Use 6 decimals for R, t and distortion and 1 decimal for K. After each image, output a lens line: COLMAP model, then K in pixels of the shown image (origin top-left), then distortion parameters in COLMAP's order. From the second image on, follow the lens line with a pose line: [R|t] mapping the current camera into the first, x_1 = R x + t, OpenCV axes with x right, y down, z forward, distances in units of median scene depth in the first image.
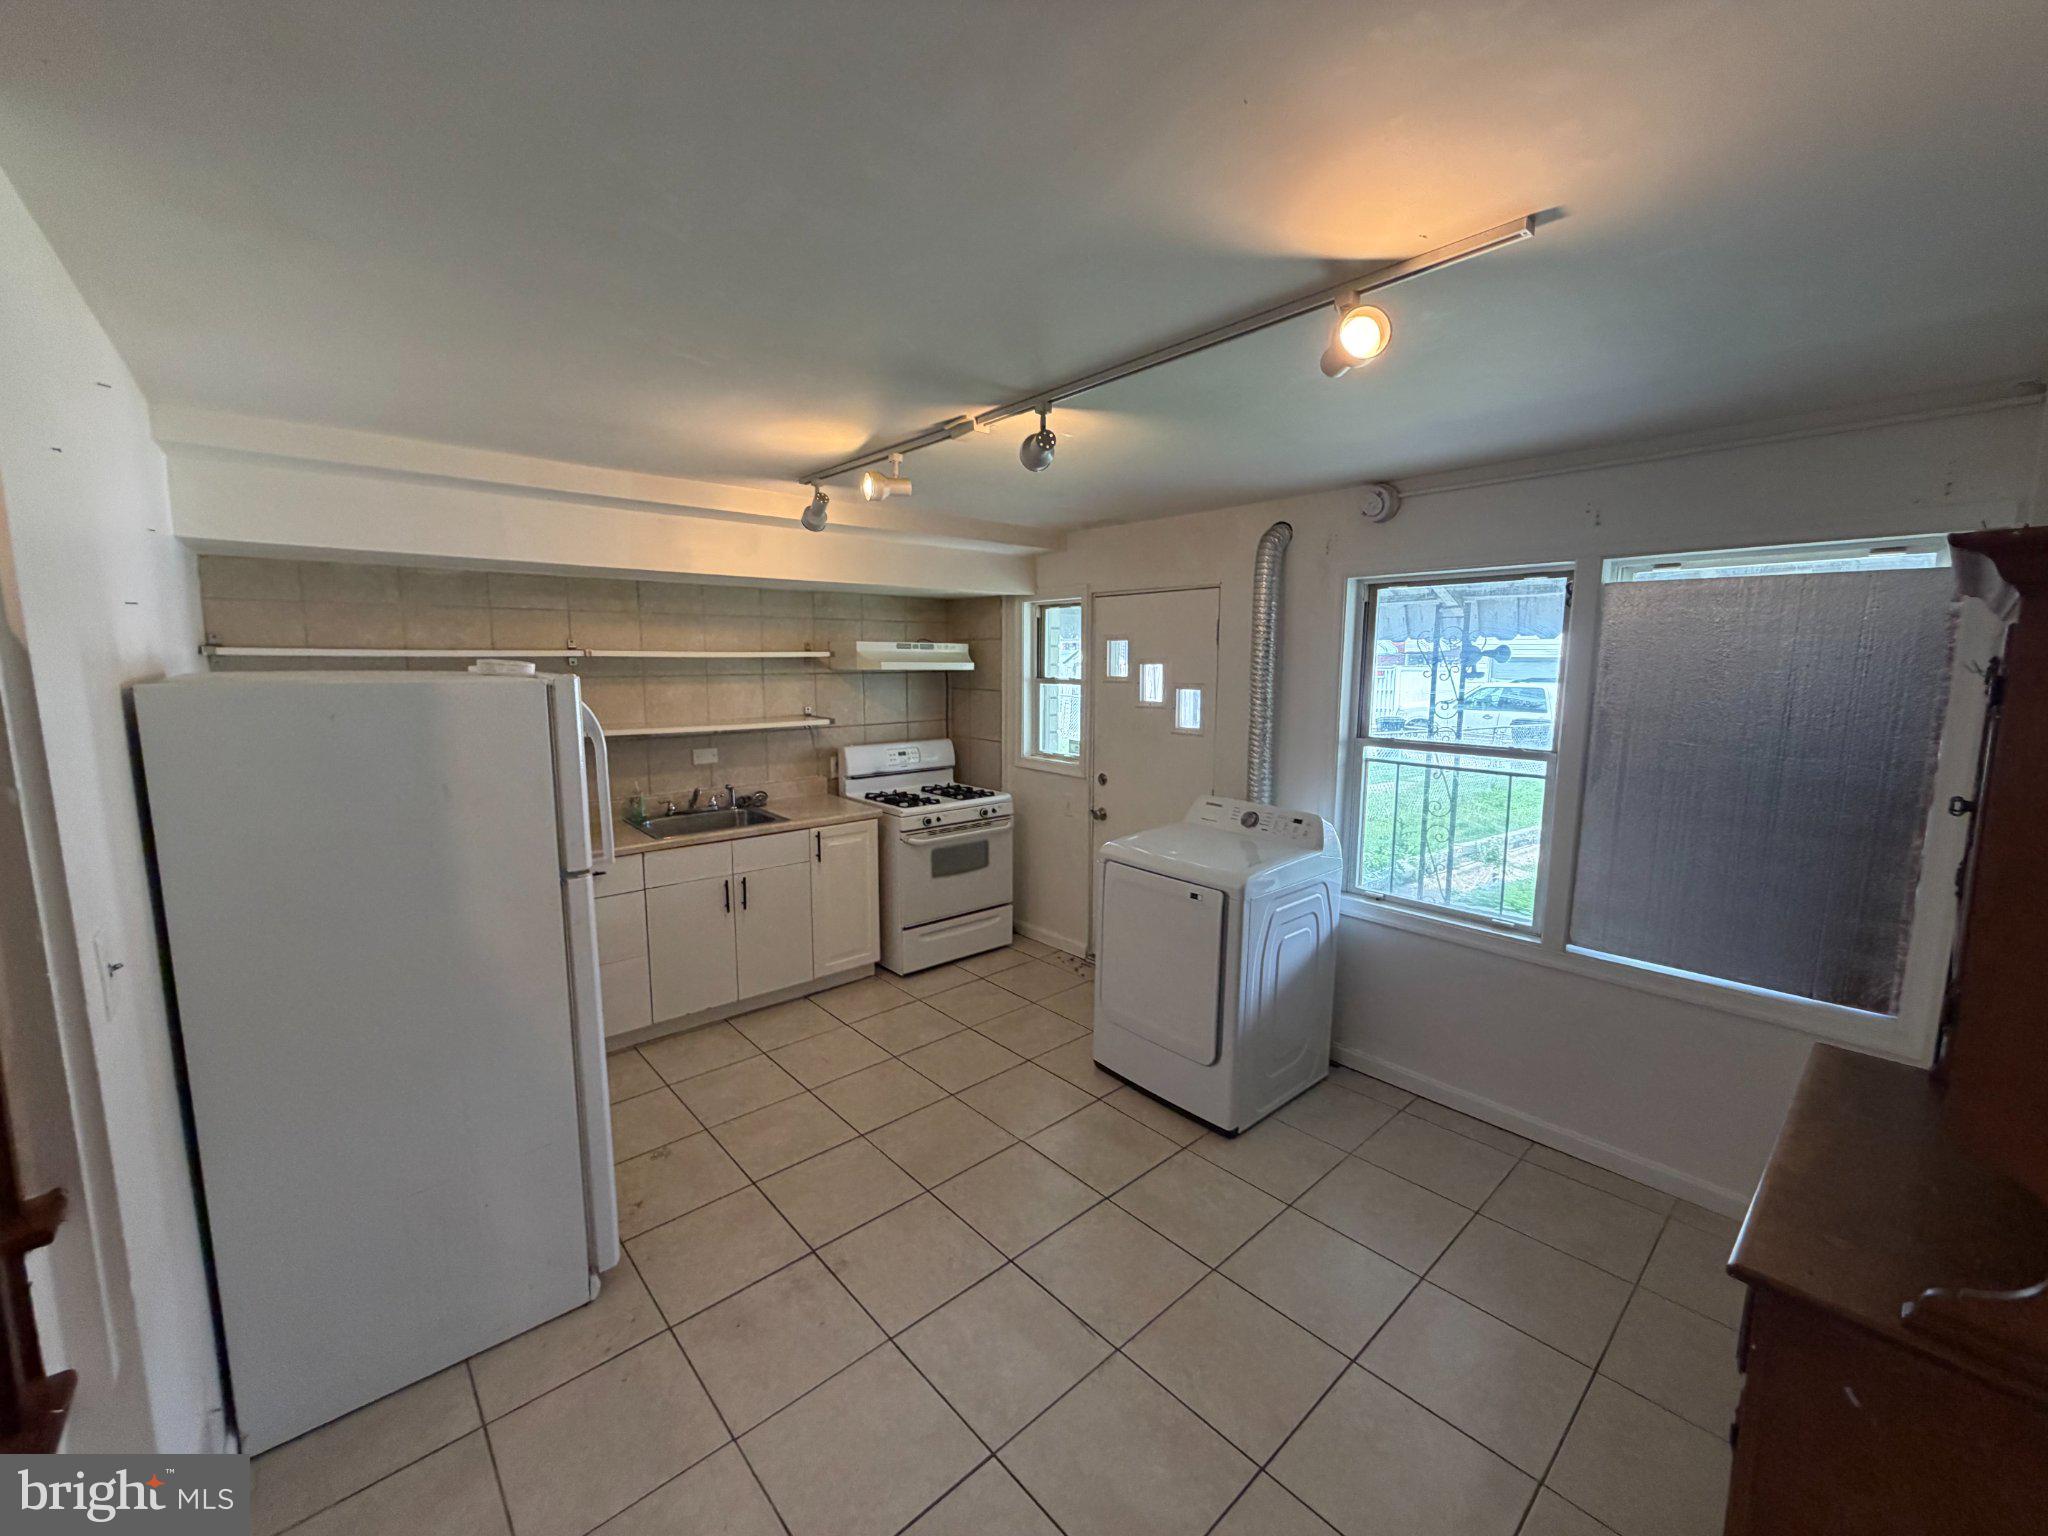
lens RADIAL K [[816.8, 0, 1020.6], [0, 816.8, 765.3], [0, 0, 1]] dist [0.001150, 0.000155]
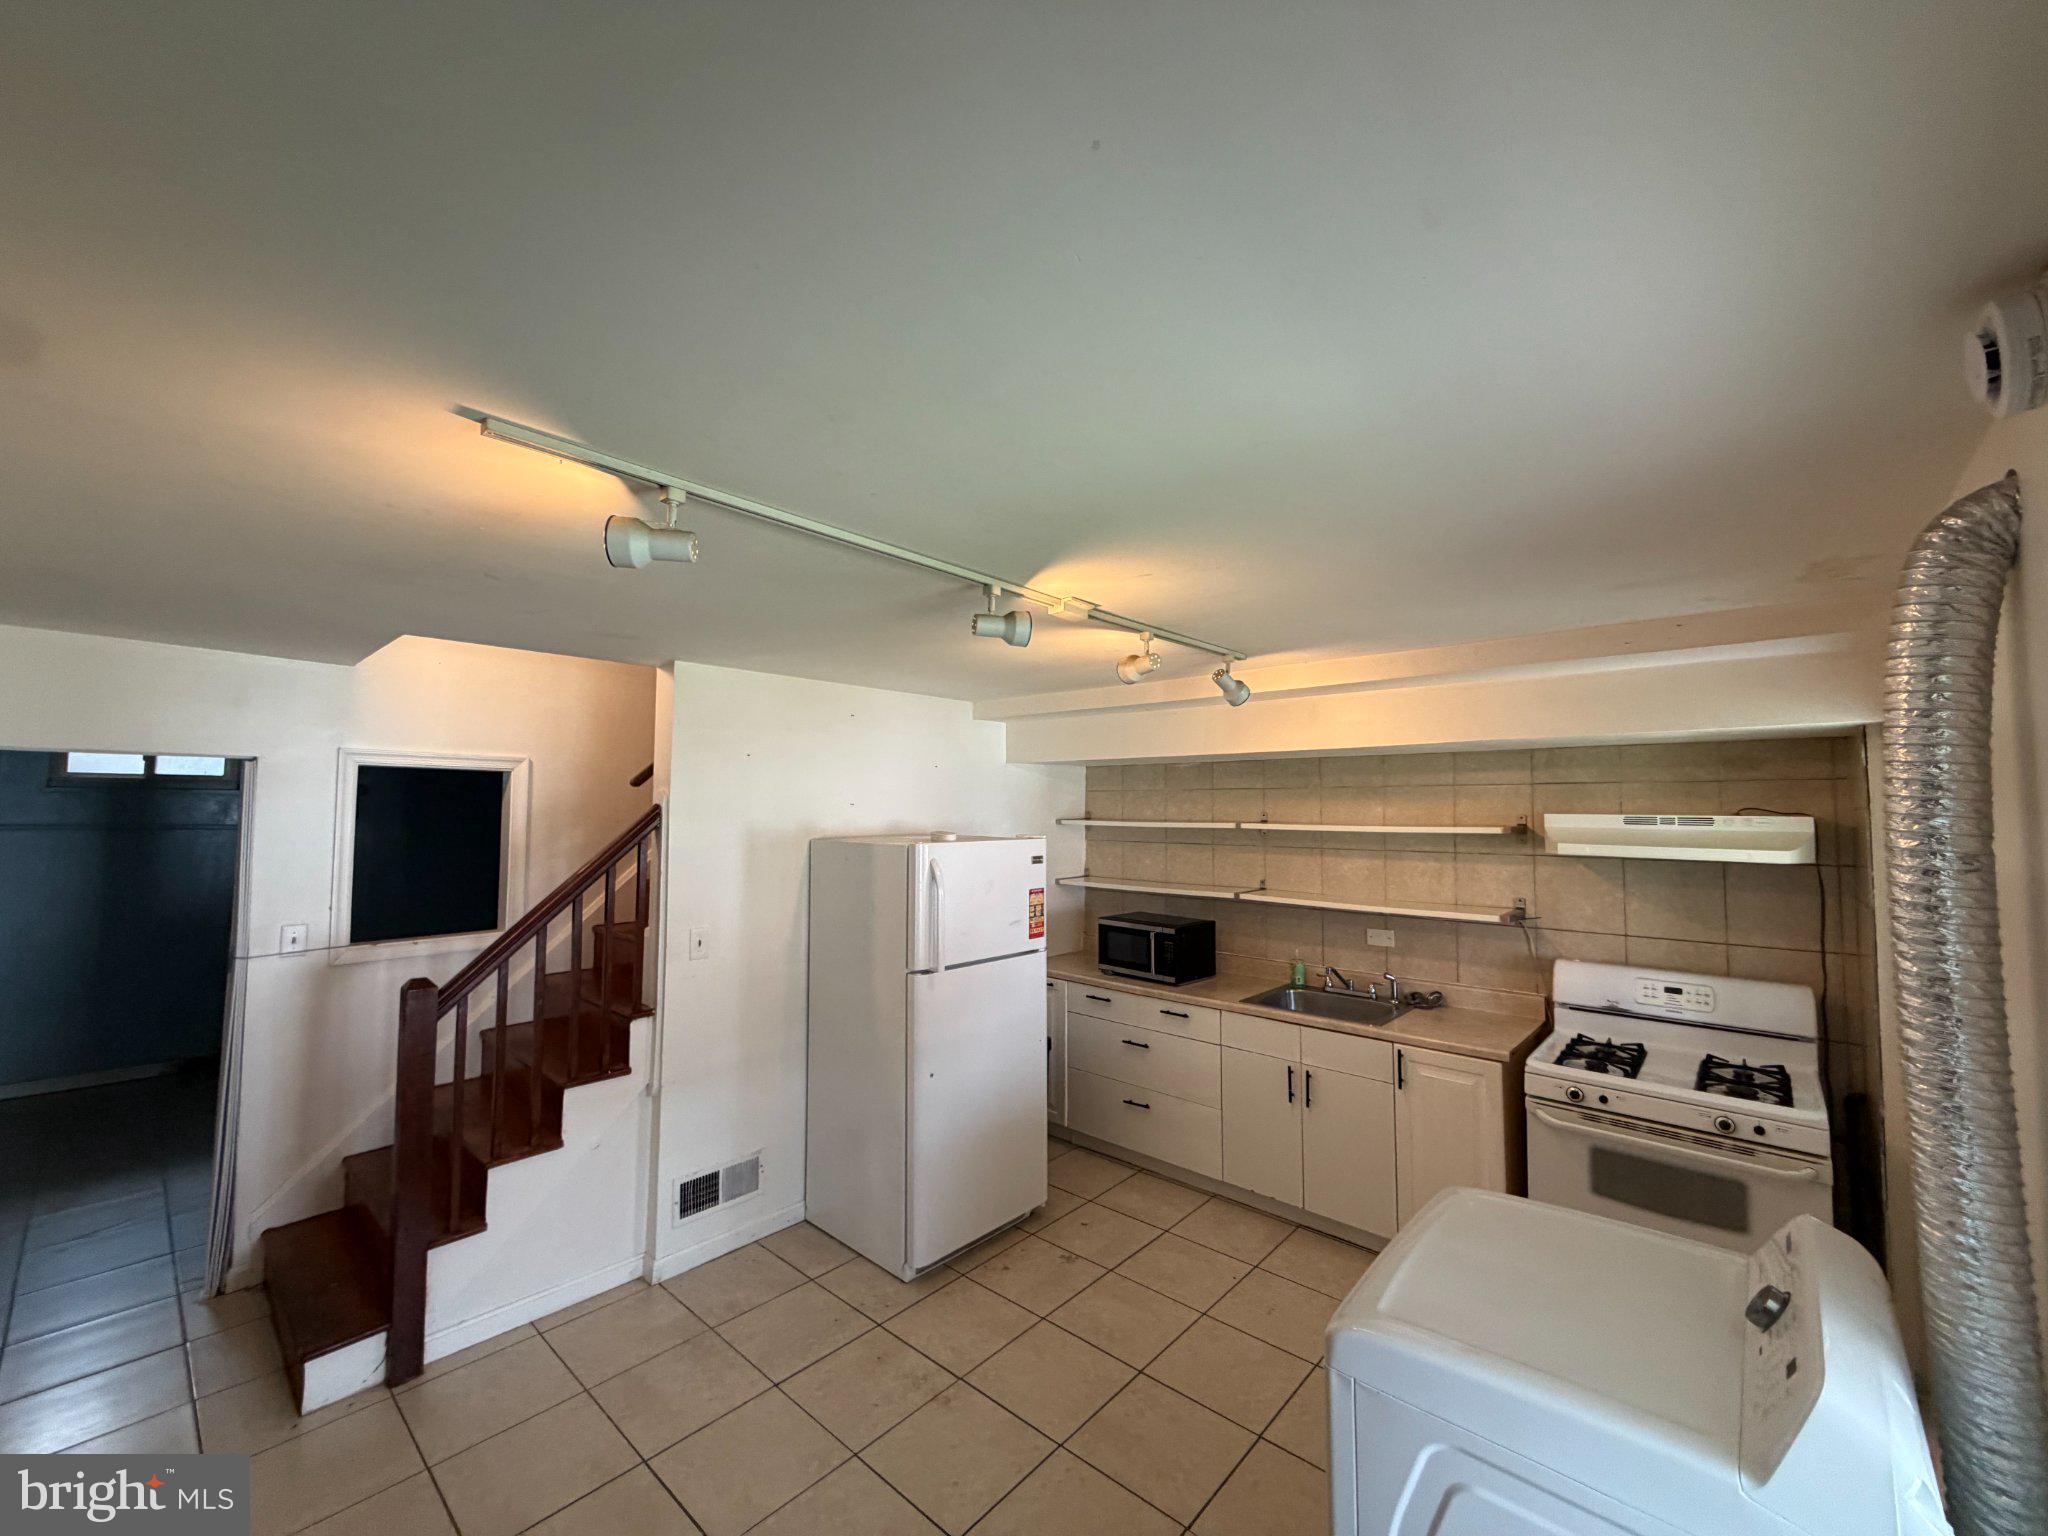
lens RADIAL K [[816.8, 0, 1020.3], [0, 816.8, 767.2], [0, 0, 1]] dist [0.001150, 0.000155]
pose [[0.108599, -0.055086, -0.992558, 0.481380], [-0.137335, 0.988058, -0.069863, -0.078860], [0.984553, 0.143900, 0.099737, 0.465422]]
